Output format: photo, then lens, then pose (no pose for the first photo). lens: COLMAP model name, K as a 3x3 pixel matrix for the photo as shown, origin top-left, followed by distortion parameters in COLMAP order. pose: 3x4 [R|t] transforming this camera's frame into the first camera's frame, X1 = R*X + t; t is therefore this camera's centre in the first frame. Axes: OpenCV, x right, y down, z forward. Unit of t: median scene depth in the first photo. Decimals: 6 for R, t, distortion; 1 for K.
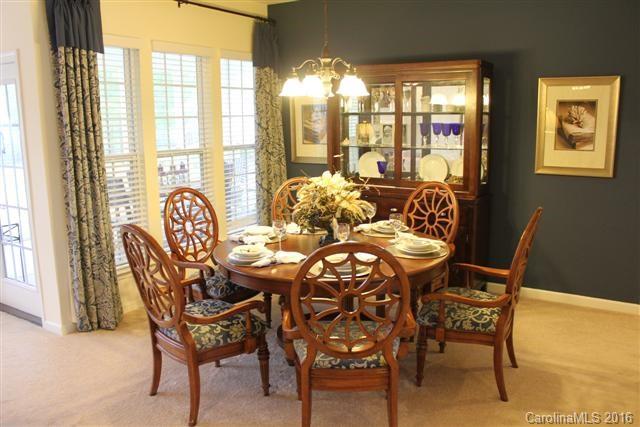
lens RADIAL K [[539.2, 0, 314.9], [0, 539.2, 214.5], [0, 0, 1]] dist [-0.143770, 0.103394]
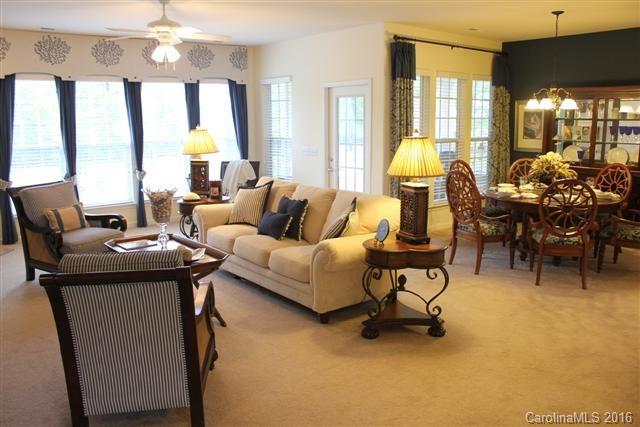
lens RADIAL K [[539.2, 0, 317.0], [0, 539.2, 212.6], [0, 0, 1]] dist [-0.143770, 0.103394]
pose [[0.947975, 0.064023, -0.311840, -0.112897], [-0.064288, 0.997887, 0.009444, 0.110915], [0.311785, 0.011095, 0.950088, -0.642684]]
